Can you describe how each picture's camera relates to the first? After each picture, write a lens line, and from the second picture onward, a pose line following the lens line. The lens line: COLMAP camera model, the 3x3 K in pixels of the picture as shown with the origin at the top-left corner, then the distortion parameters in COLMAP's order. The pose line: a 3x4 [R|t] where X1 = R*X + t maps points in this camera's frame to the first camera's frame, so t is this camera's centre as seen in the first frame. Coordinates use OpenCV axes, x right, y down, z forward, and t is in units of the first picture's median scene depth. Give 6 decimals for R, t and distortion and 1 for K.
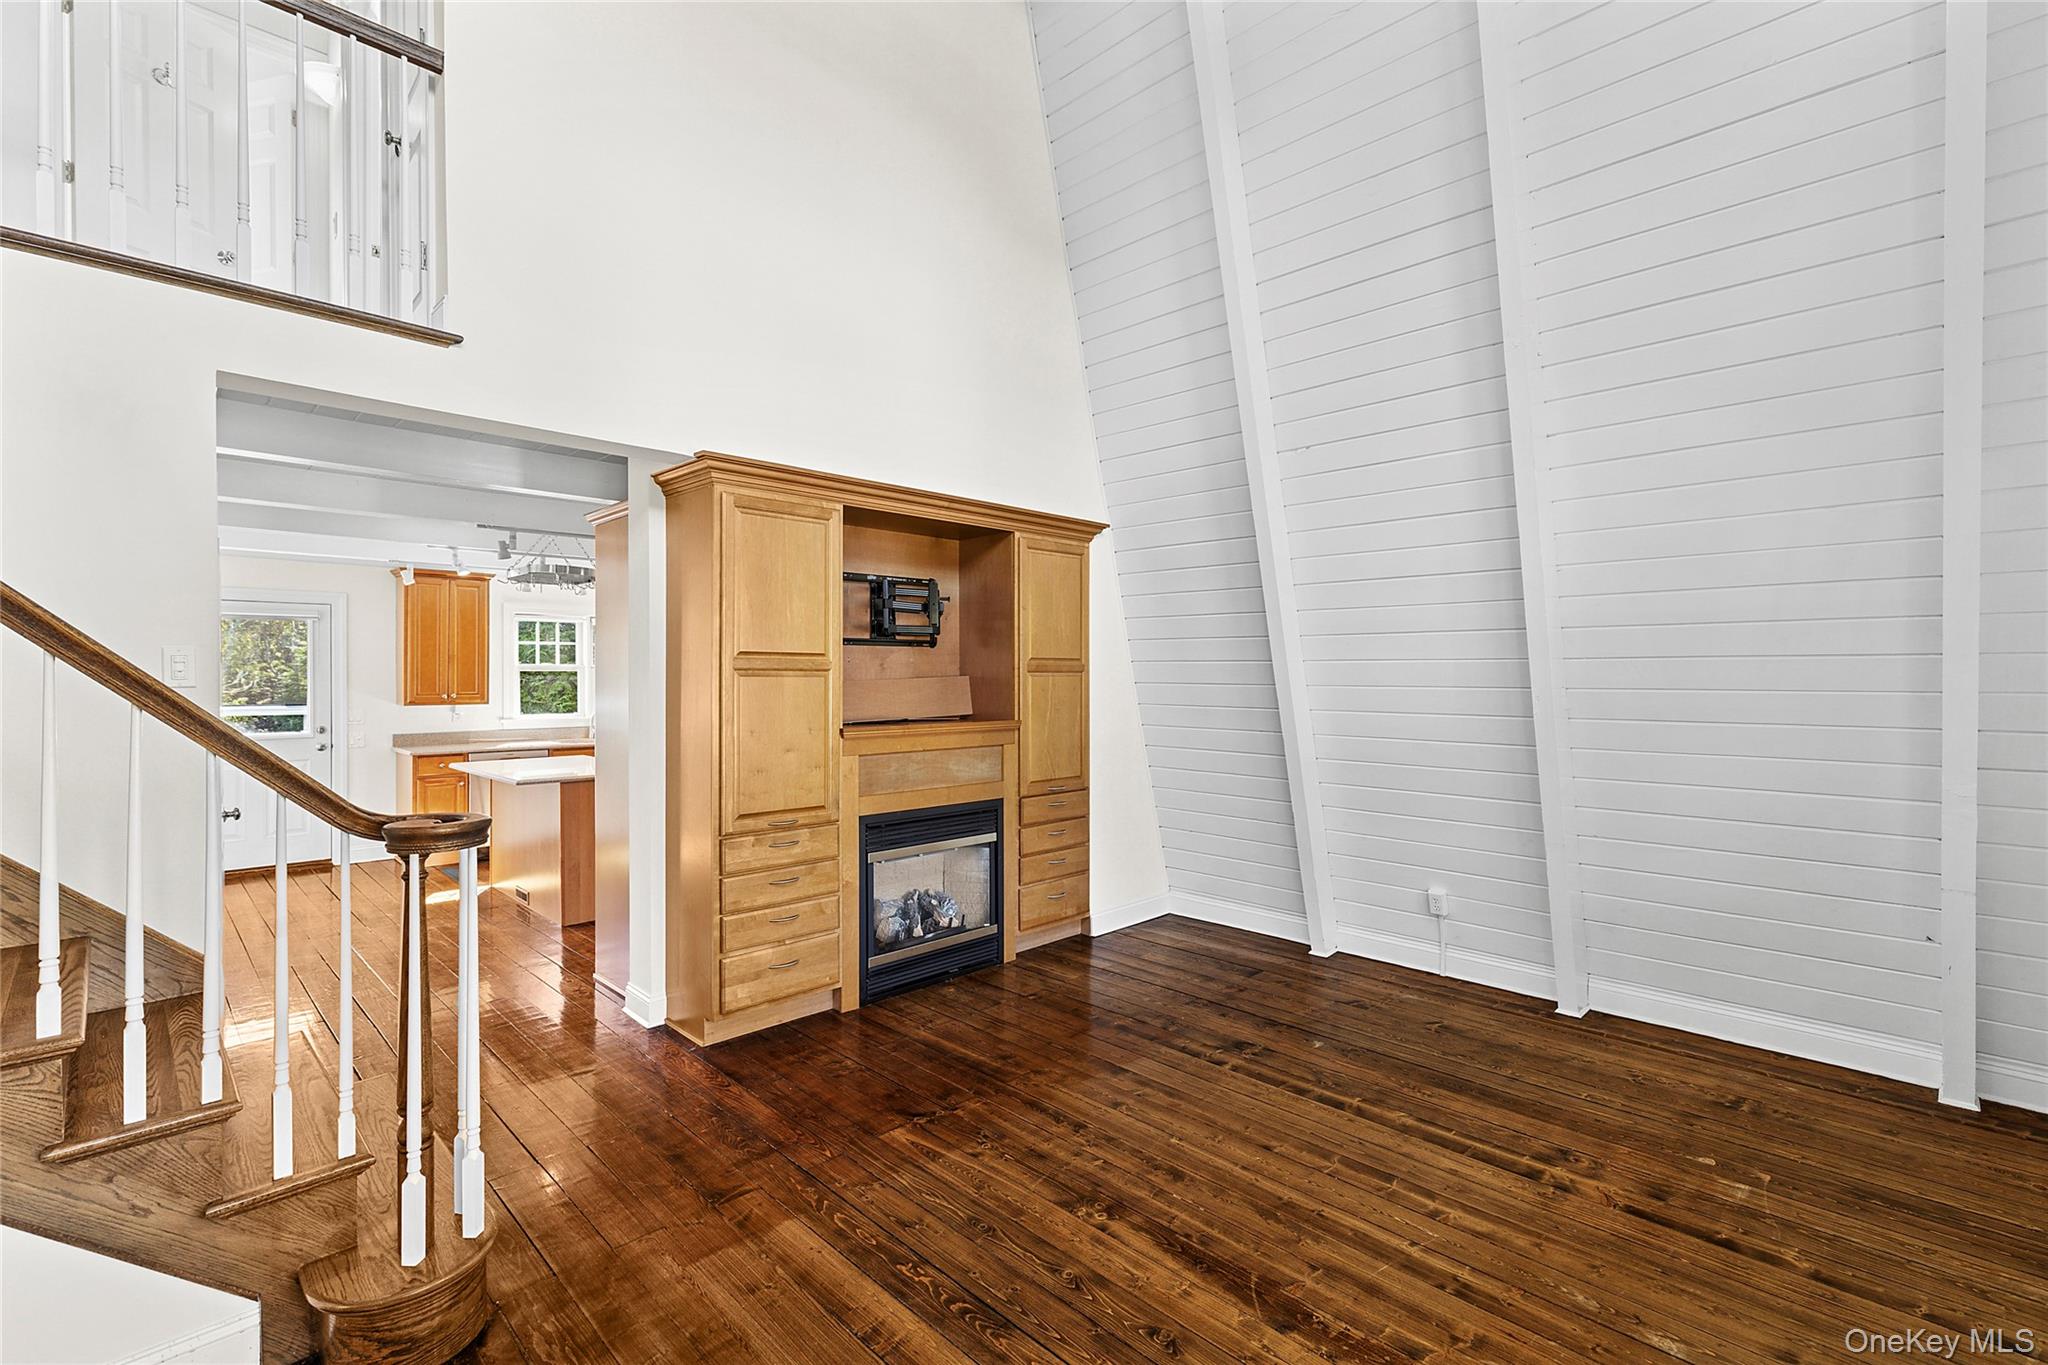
lens RADIAL K [[911.8, 0, 1019.8], [0, 911.8, 679.7], [0, 0, 1]] dist [0.002119, -0.000150]
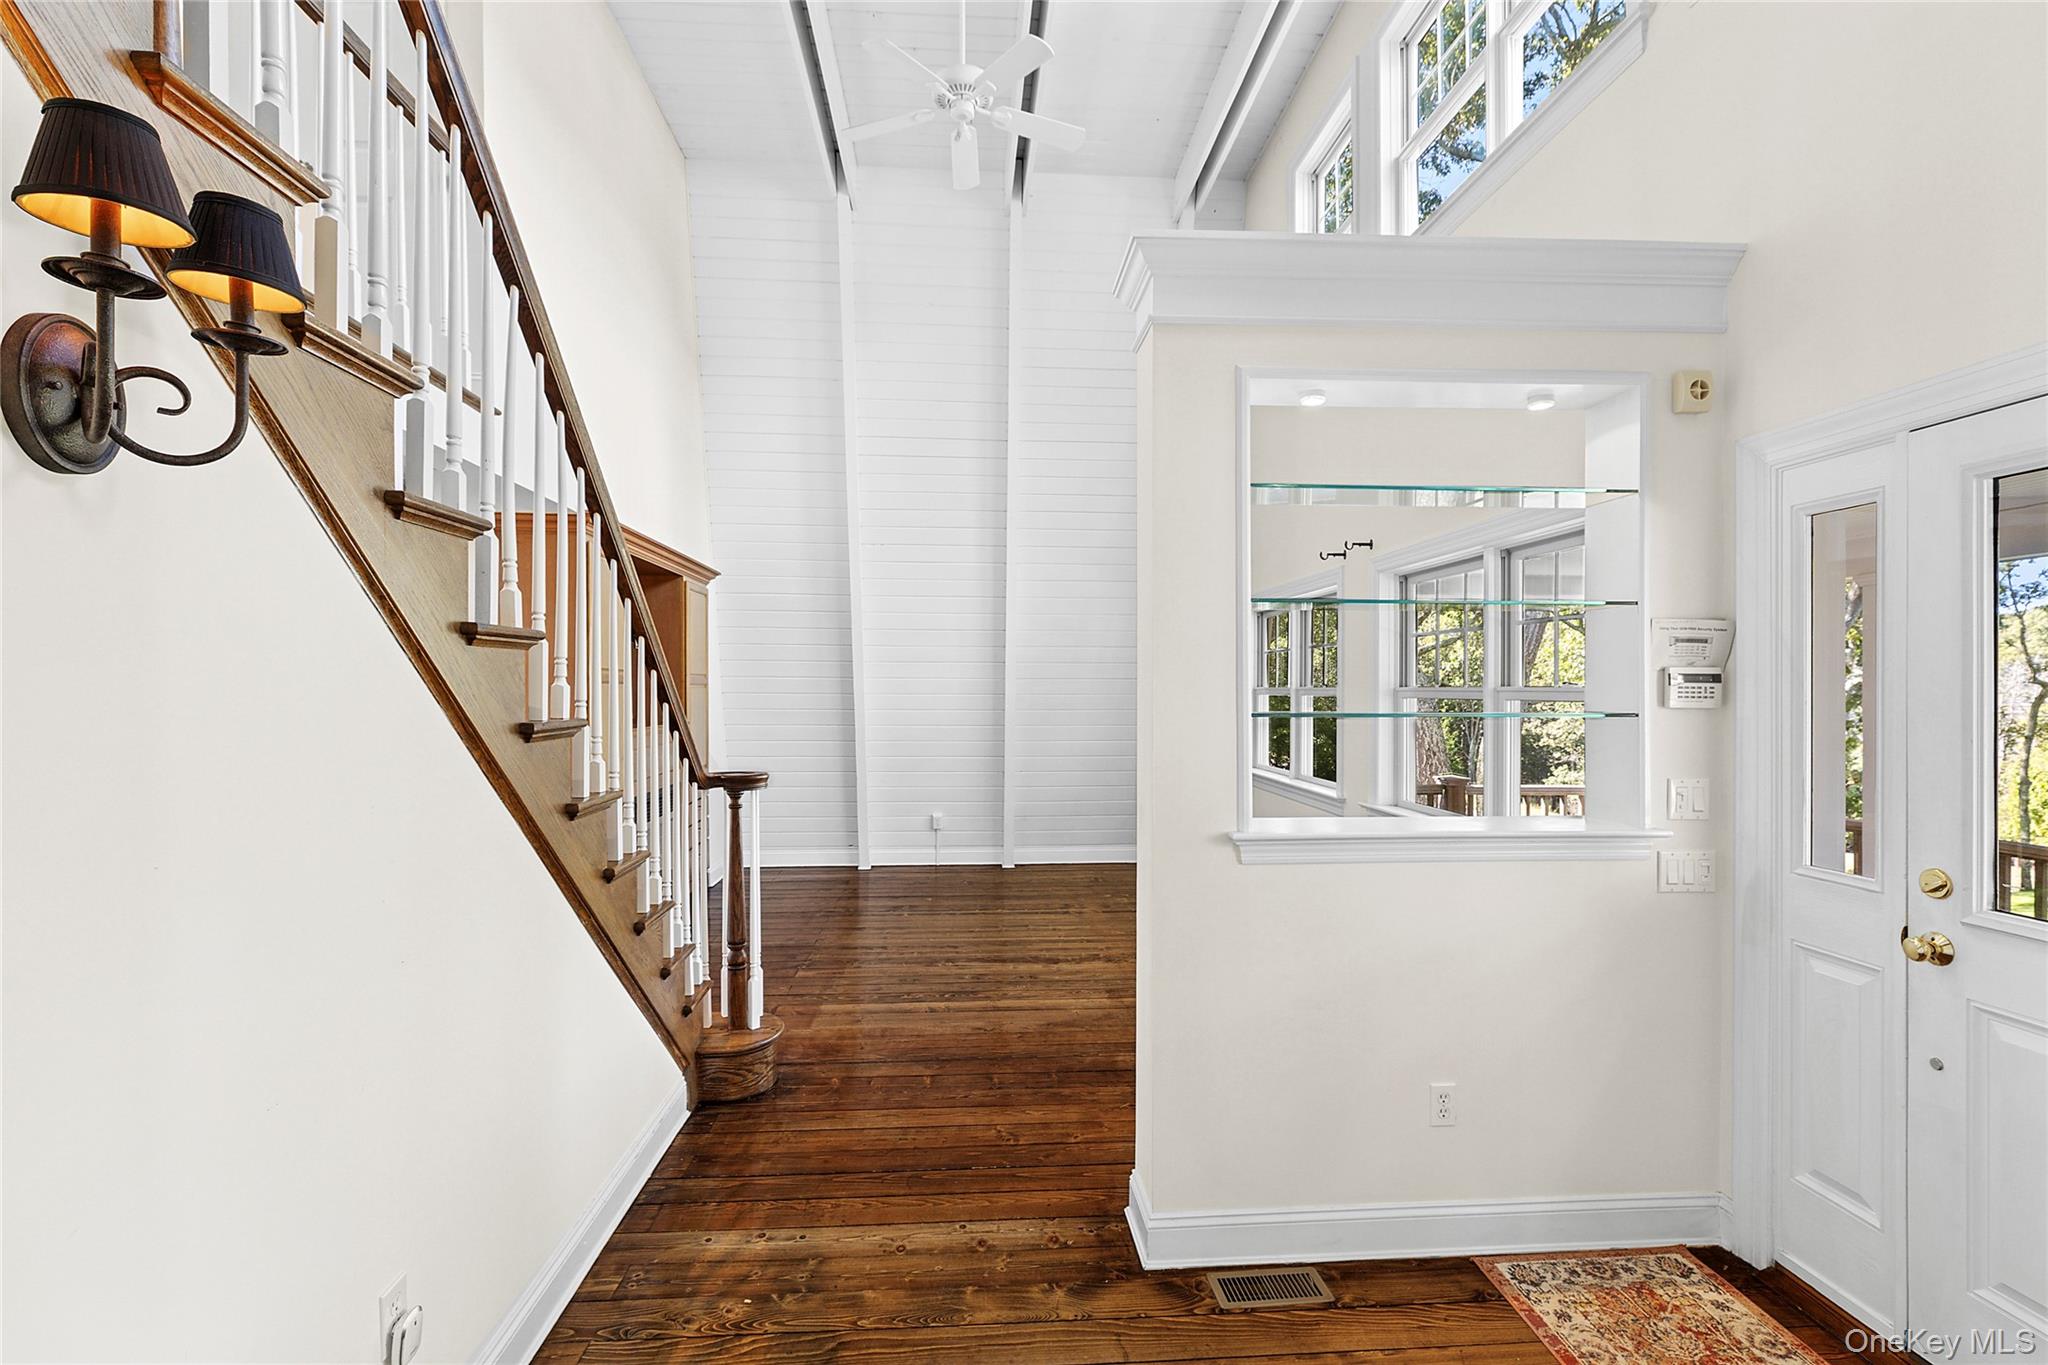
lens RADIAL K [[911.8, 0, 1025.8], [0, 911.8, 687.4], [0, 0, 1]] dist [0.002119, -0.000150]
pose [[0.649793, 0.001132, 0.760110, -1.298515], [0.002585, 0.999990, -0.003700, 0.004738], [-0.760106, 0.004369, 0.649784, -0.398207]]
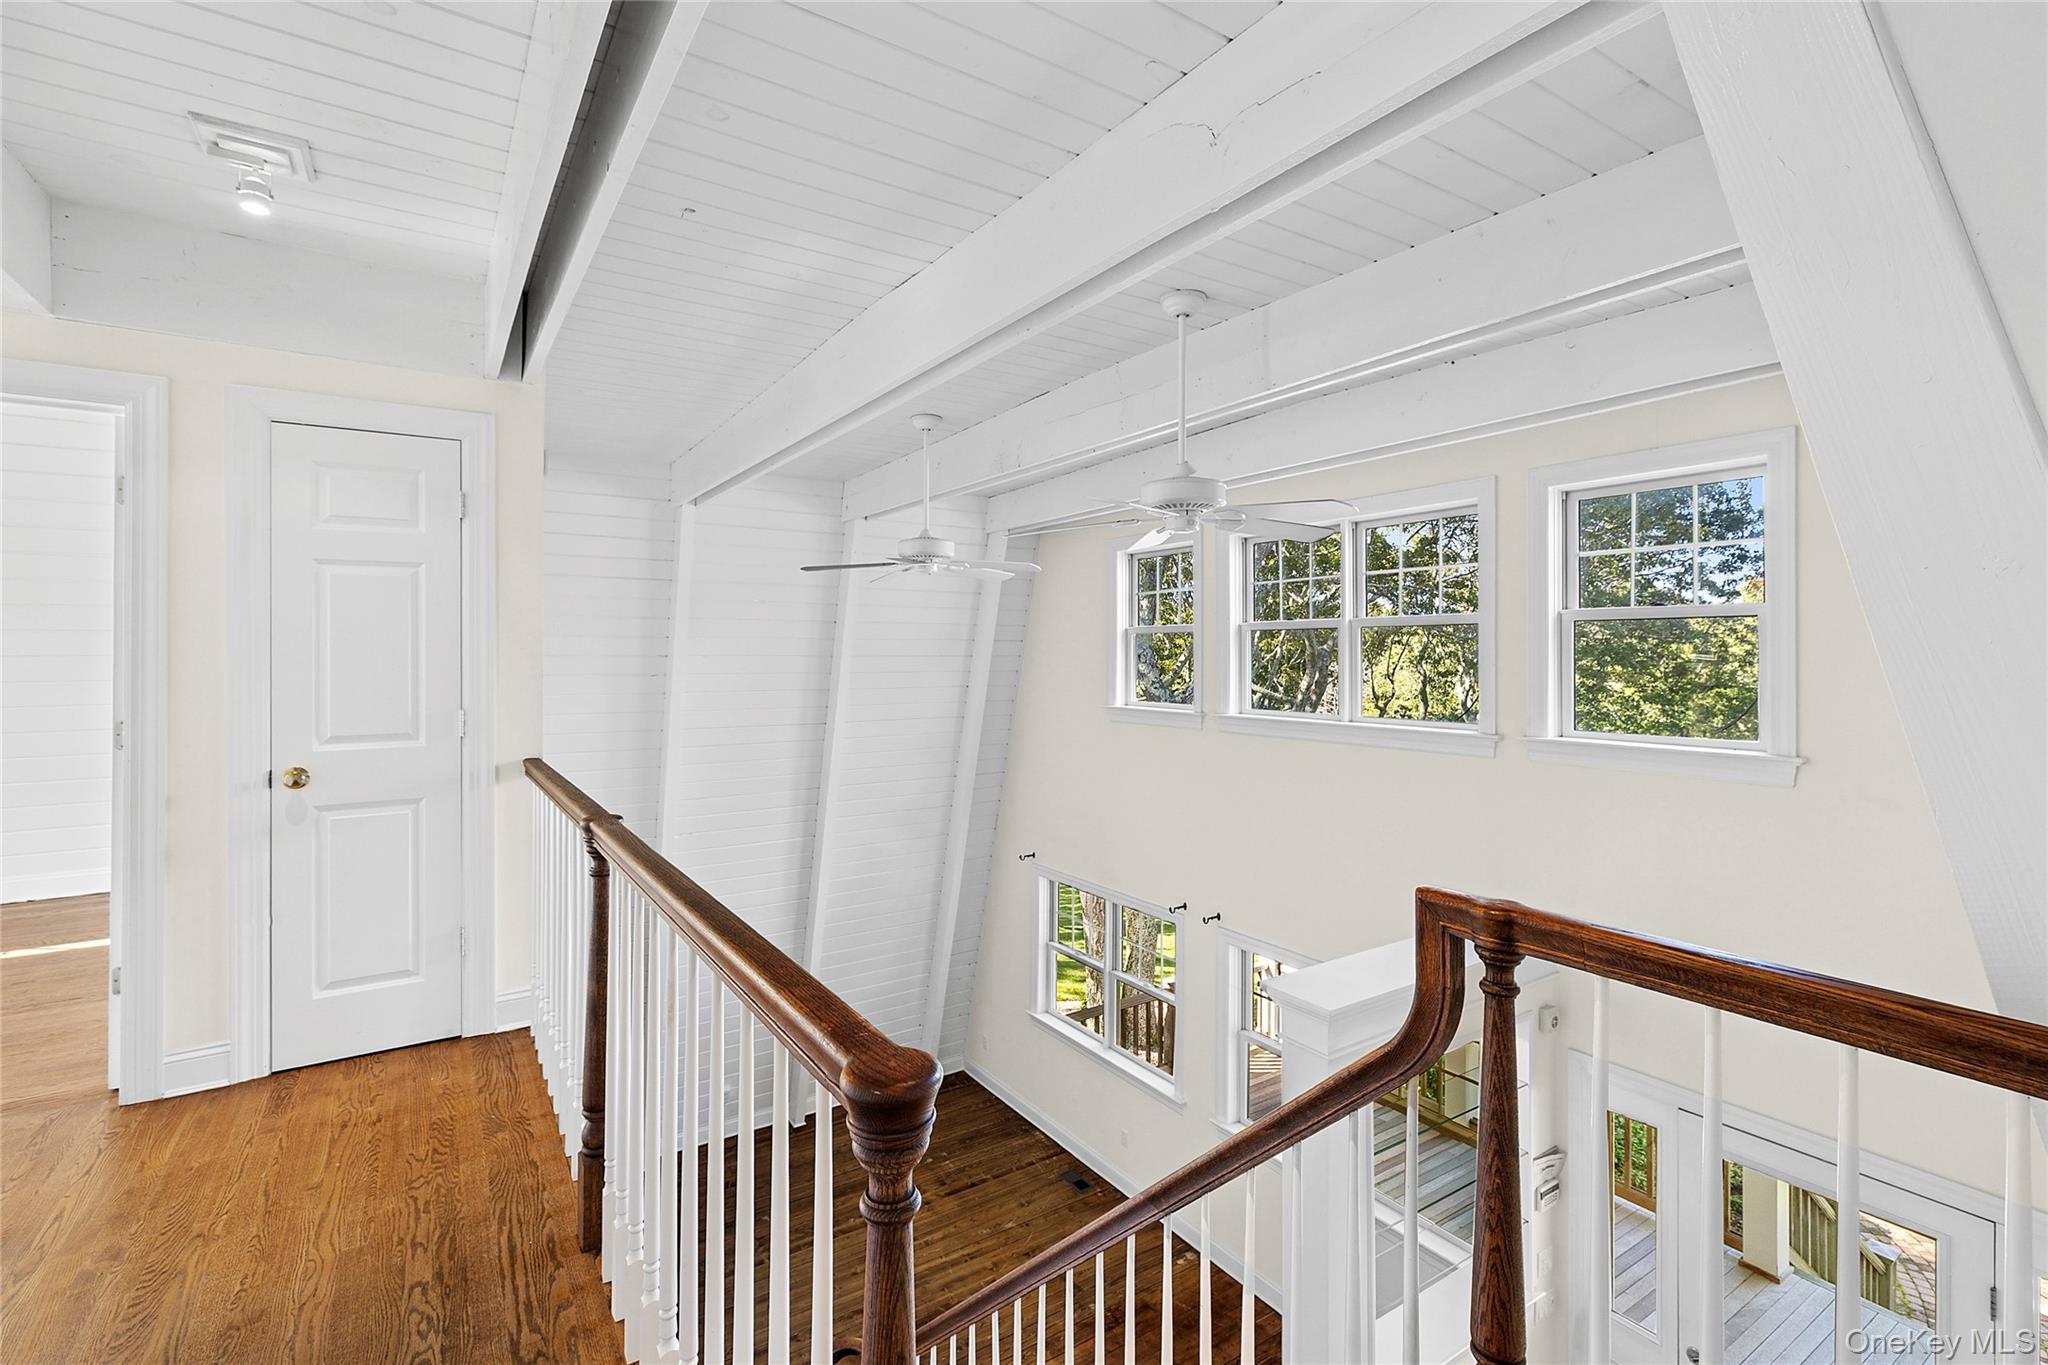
lens RADIAL K [[911.8, 0, 1023.2], [0, 911.8, 671.4], [0, 0, 1]] dist [0.002119, -0.000150]
pose [[0.190237, -0.001297, 0.981737, -1.813399], [0.002209, 0.999997, 0.000893, -0.890235], [-0.981736, 0.001999, 0.190239, 0.317275]]
